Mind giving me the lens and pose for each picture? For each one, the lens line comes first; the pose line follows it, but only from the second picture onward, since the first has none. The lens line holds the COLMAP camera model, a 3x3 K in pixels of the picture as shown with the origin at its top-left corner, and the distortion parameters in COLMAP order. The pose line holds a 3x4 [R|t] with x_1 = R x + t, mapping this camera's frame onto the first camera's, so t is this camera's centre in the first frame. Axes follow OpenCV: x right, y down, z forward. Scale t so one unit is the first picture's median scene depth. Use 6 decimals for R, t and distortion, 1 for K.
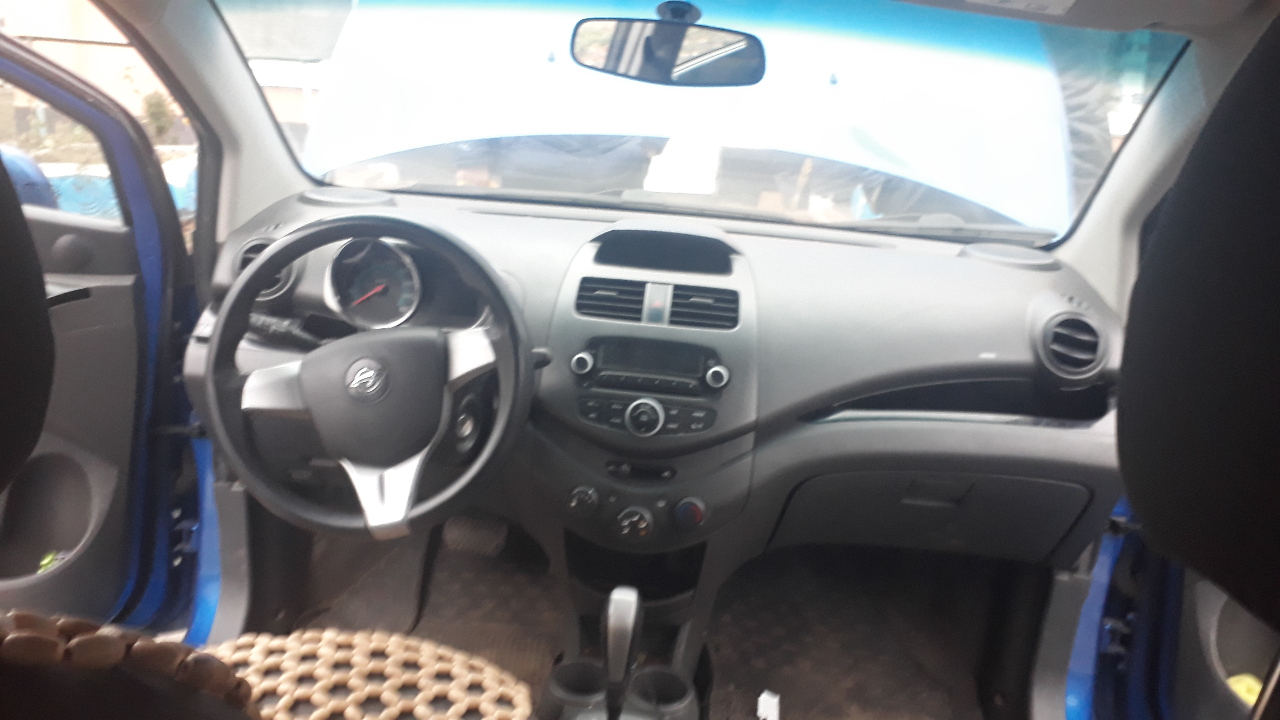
lens RADIAL K [[1036.6, 0, 635.4], [0, 1036.6, 361.7], [0, 0, 1]] dist [0.052071, -0.043566]
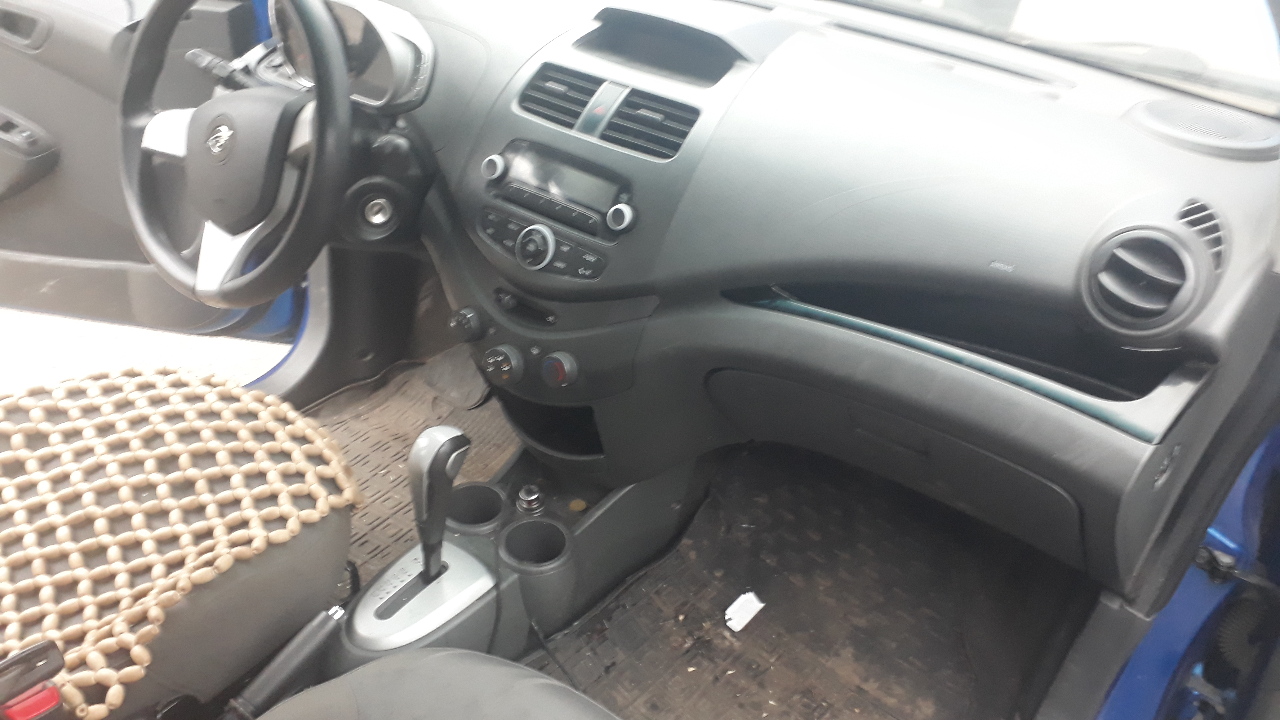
lens RADIAL K [[1036.6, 0, 628.8], [0, 1036.6, 403.0], [0, 0, 1]] dist [0.052071, -0.043566]
pose [[0.836720, 0.289628, -0.464774, 0.494655], [-0.162741, 0.941863, 0.293953, -0.085388], [0.522891, -0.170319, 0.835211, 0.316993]]
